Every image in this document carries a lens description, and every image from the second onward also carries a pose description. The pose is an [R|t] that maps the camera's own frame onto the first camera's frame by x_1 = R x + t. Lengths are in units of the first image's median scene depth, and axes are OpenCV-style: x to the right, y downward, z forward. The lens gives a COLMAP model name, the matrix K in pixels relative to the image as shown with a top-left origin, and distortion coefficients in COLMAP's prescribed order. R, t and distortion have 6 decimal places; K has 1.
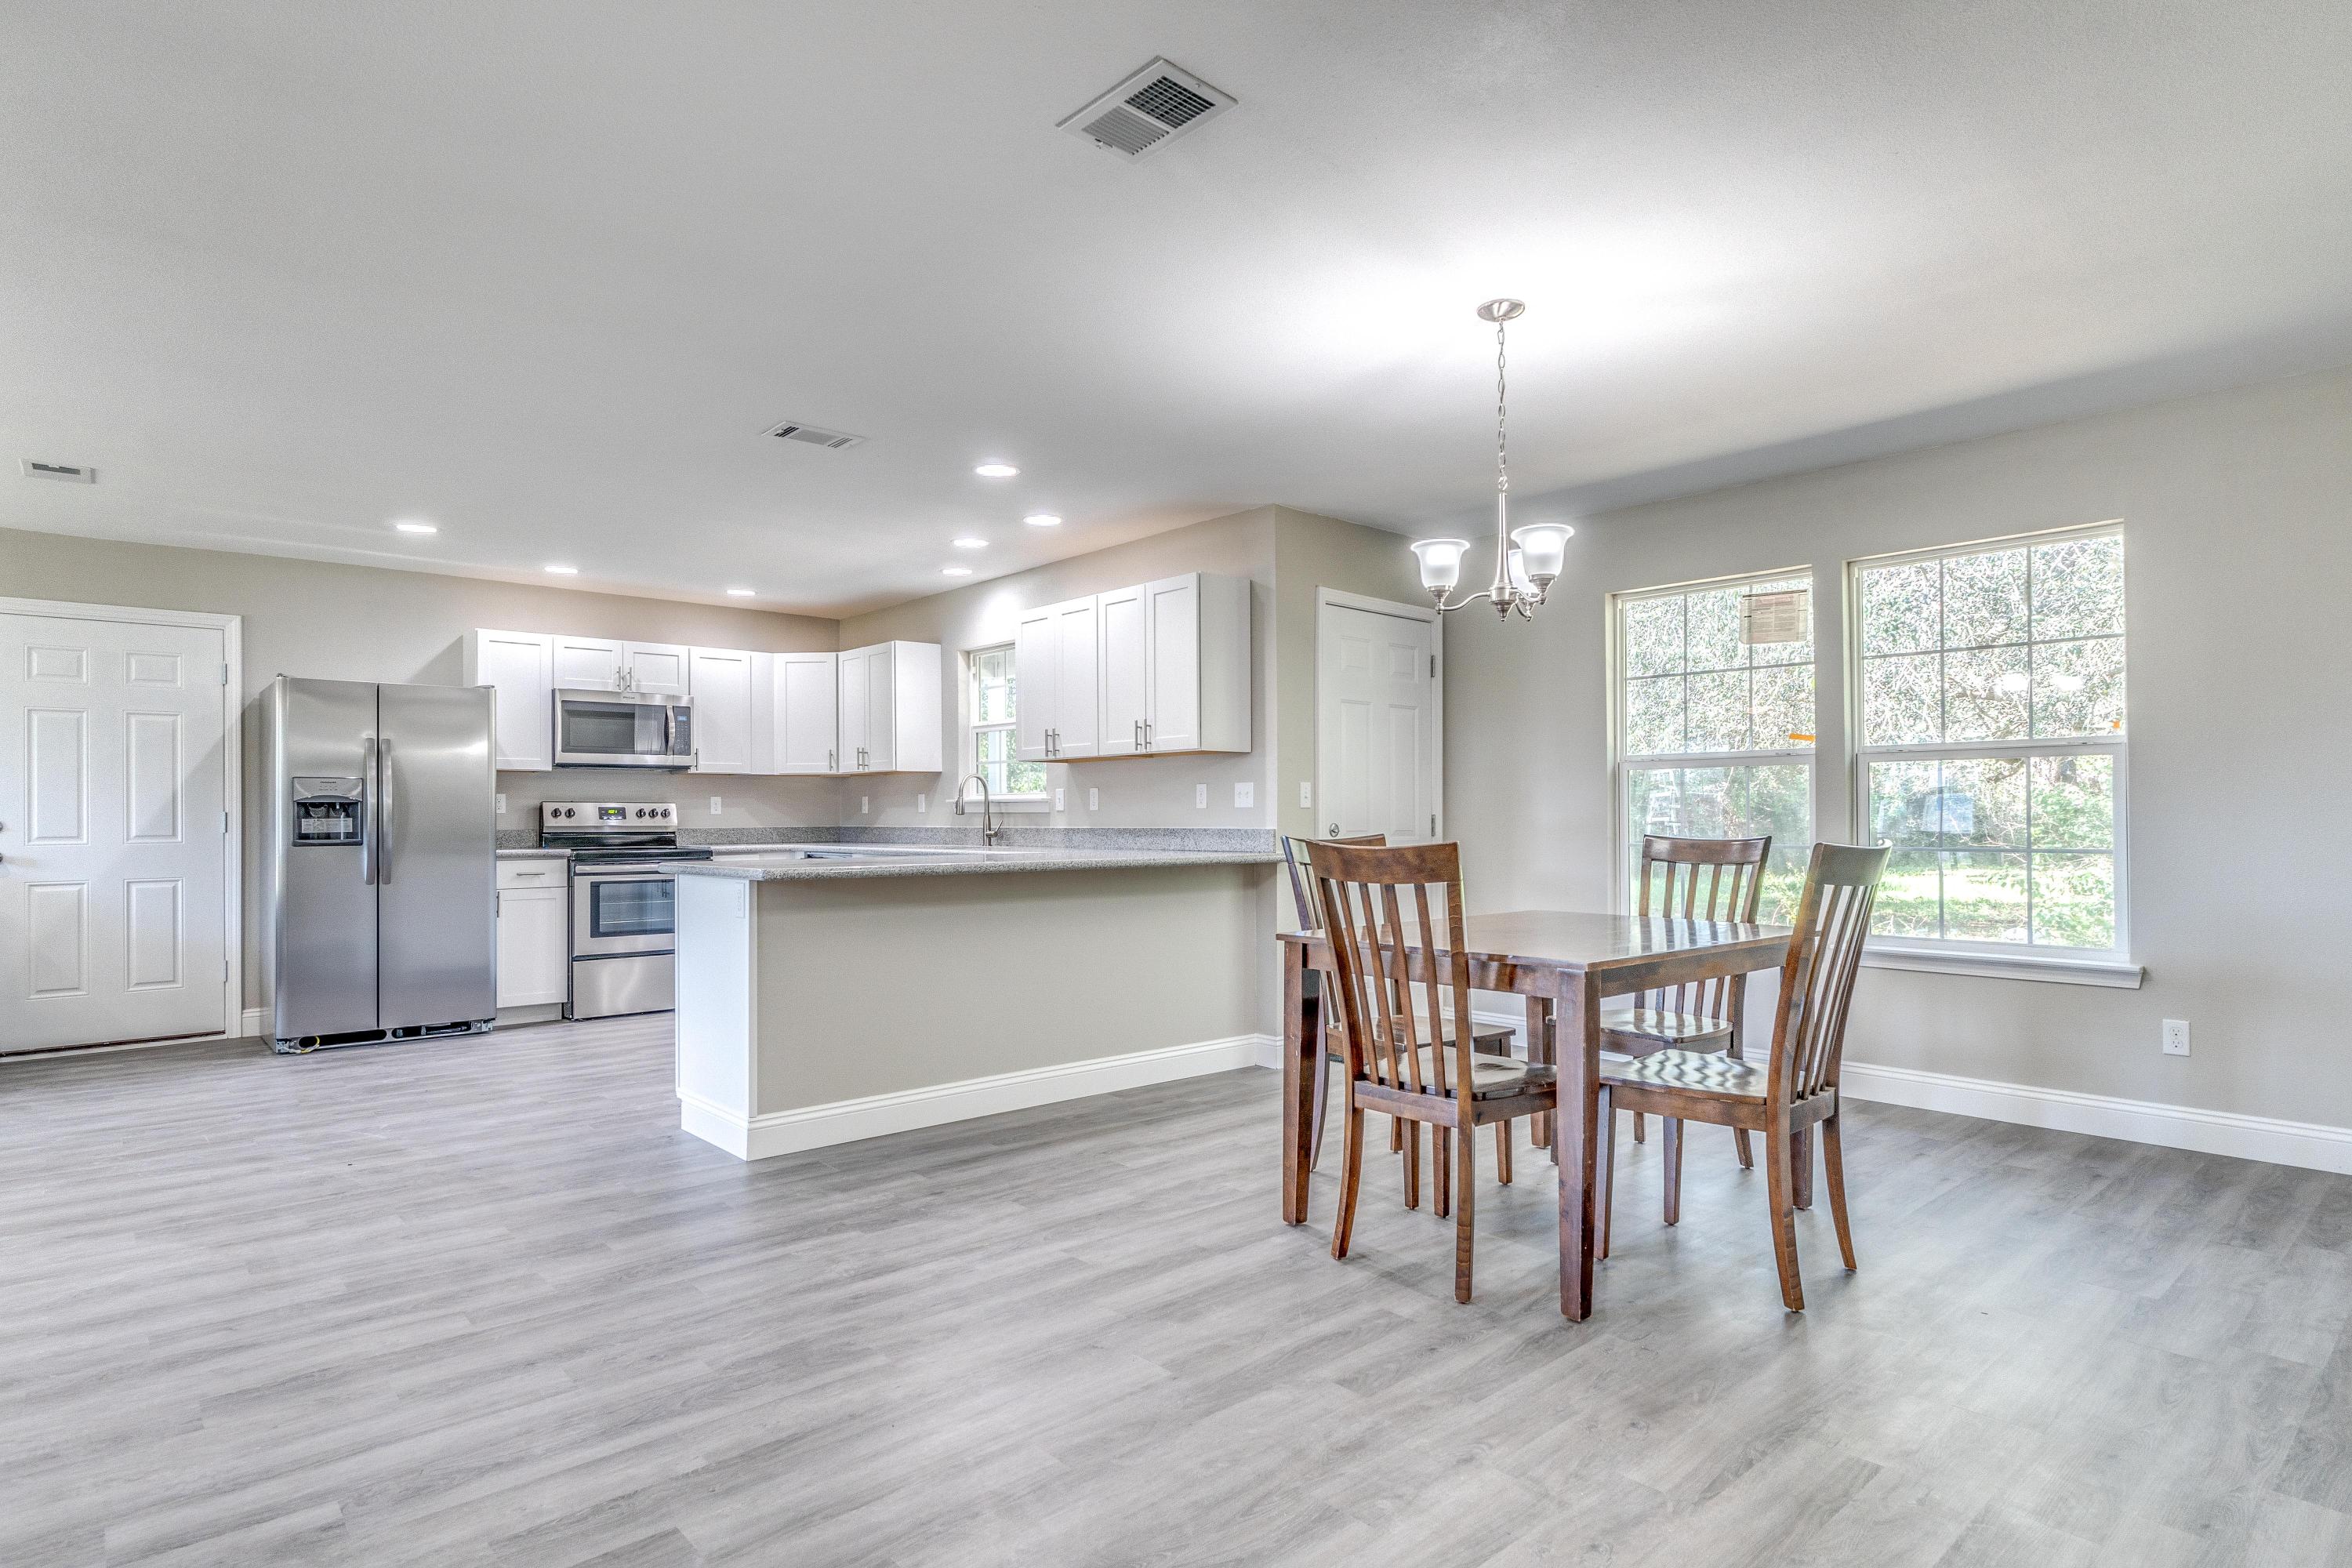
lens RADIAL K [[1241.2, 0, 1208.8], [0, 1241.2, 801.8], [0, 0, 1]] dist [-0.002934, -0.001229]
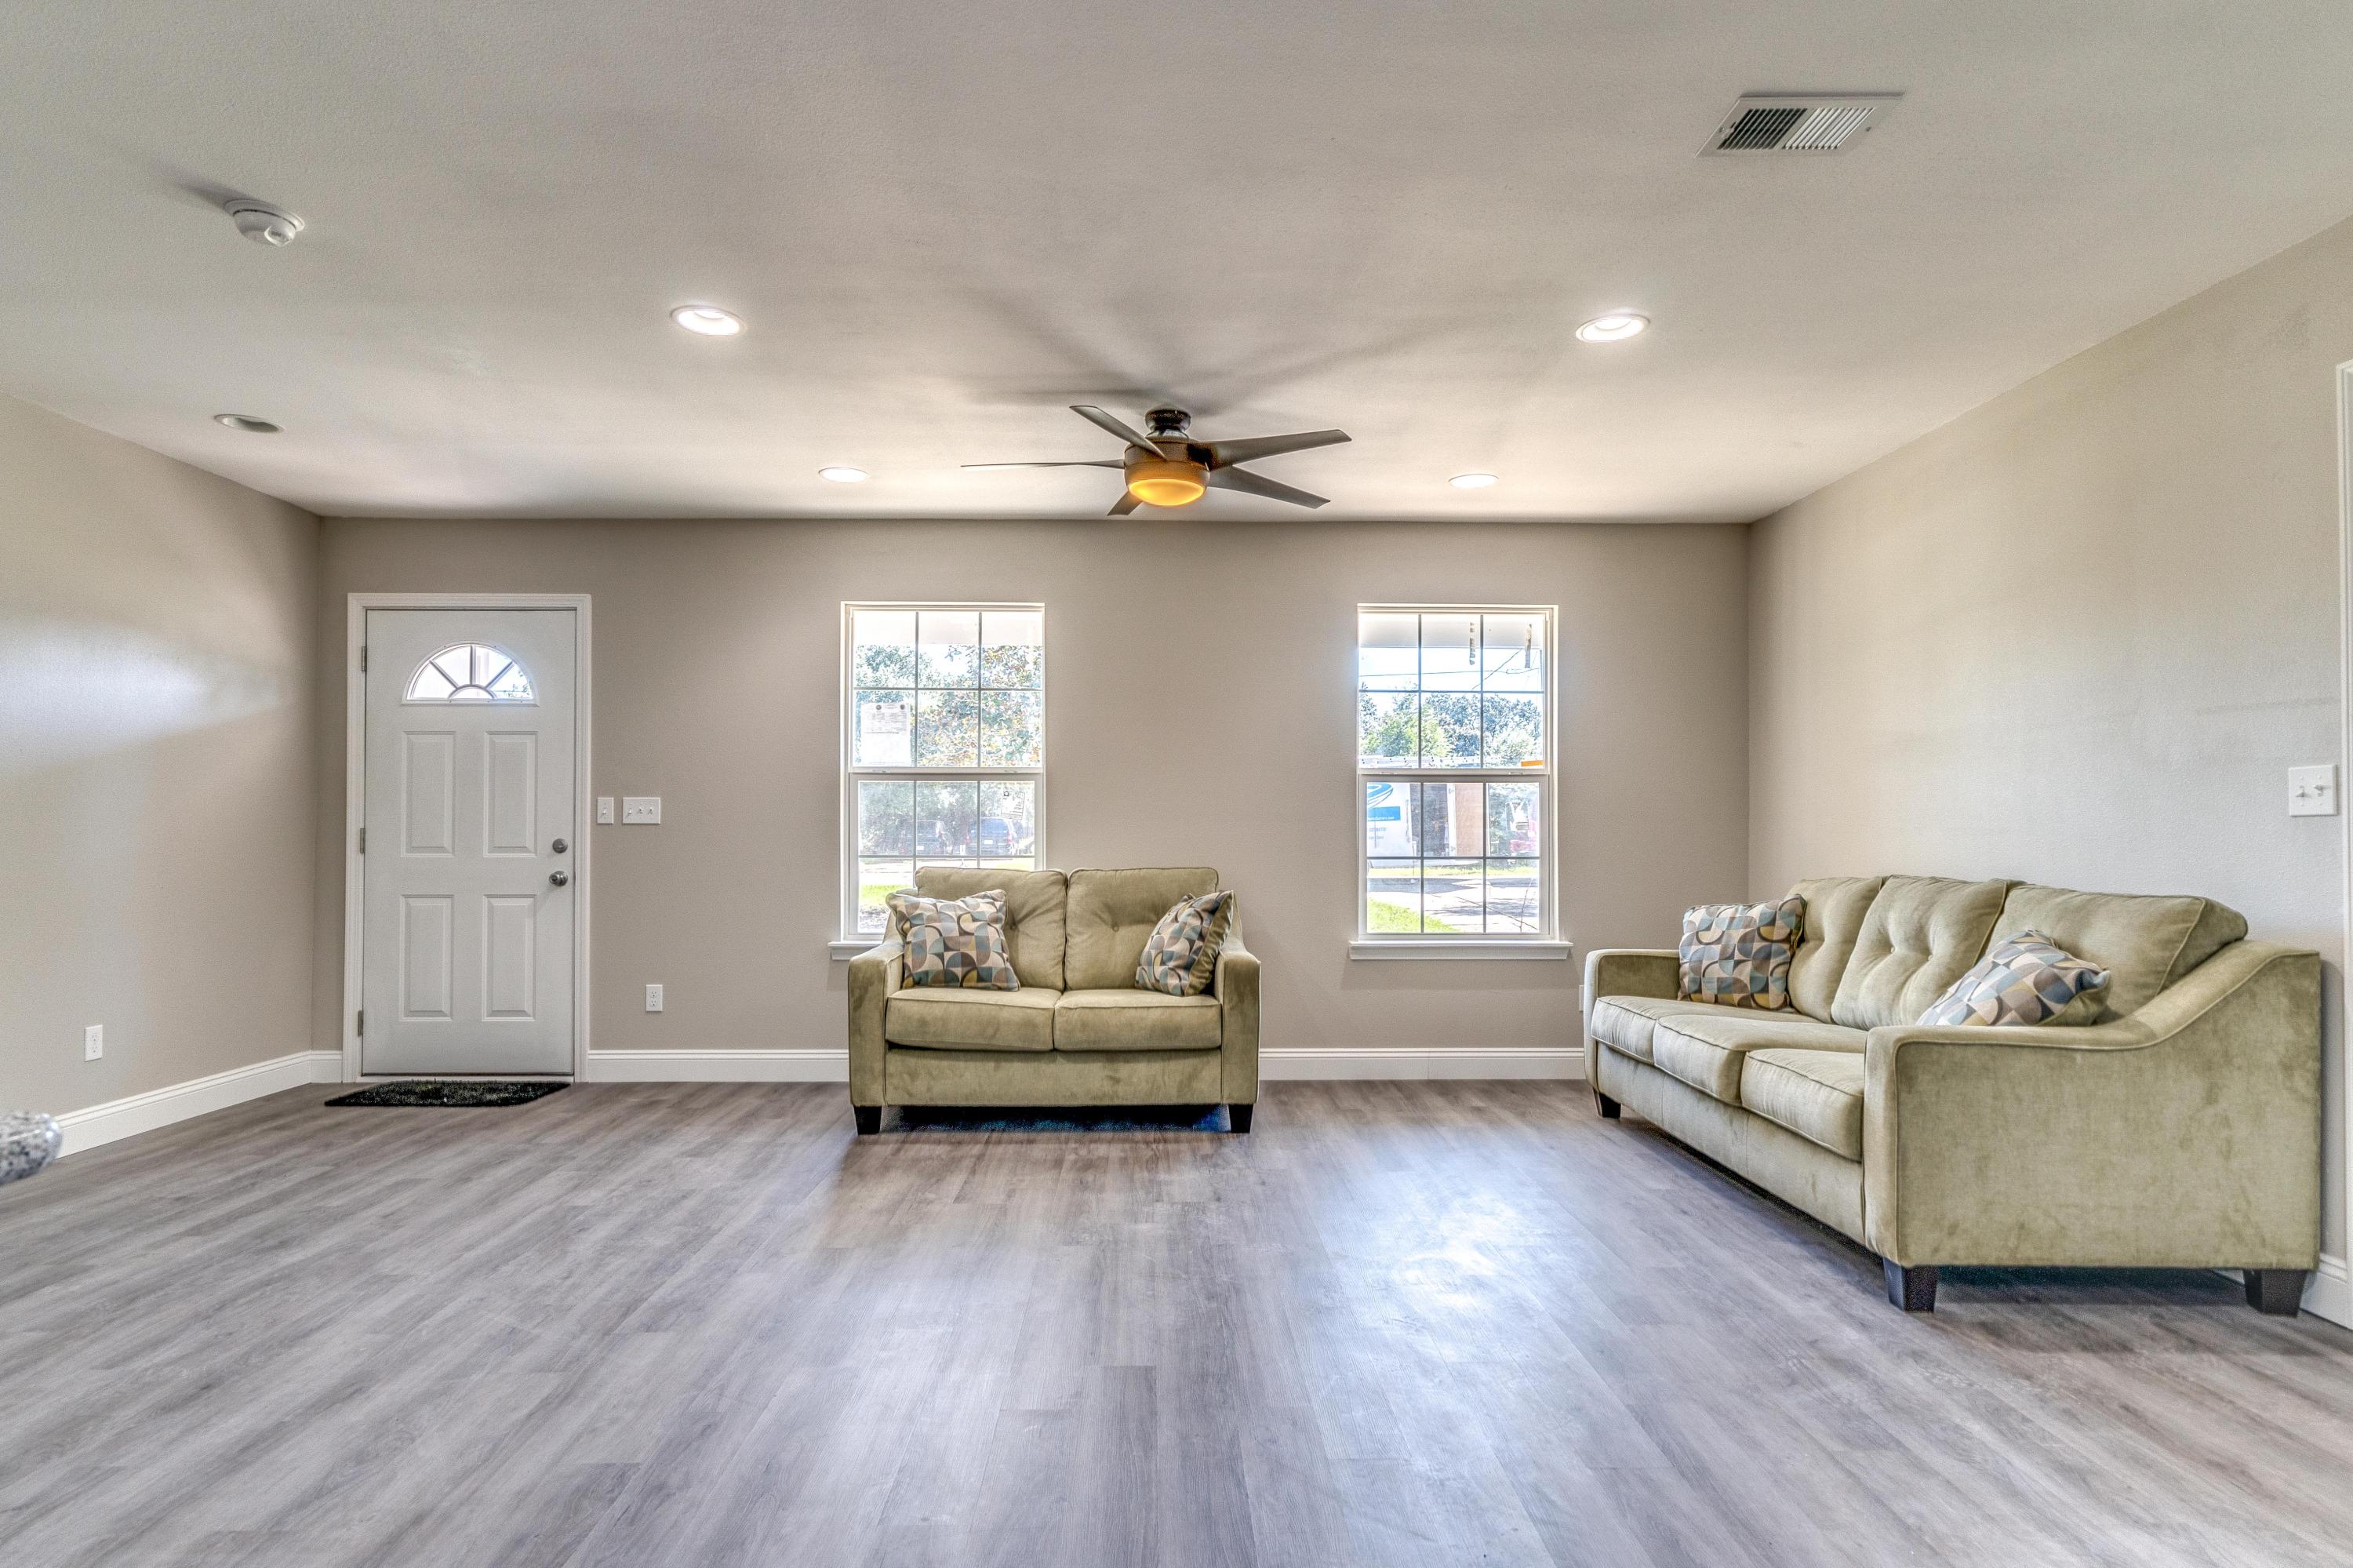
lens RADIAL K [[1241.8, 0, 1169.3], [0, 1241.8, 797.3], [0, 0, 1]] dist [-0.002934, -0.001229]
pose [[-0.653040, -0.011828, -0.757231, -0.319436], [0.011943, 0.999593, -0.025914, 0.011281], [0.757230, -0.025966, -0.652632, 0.951668]]
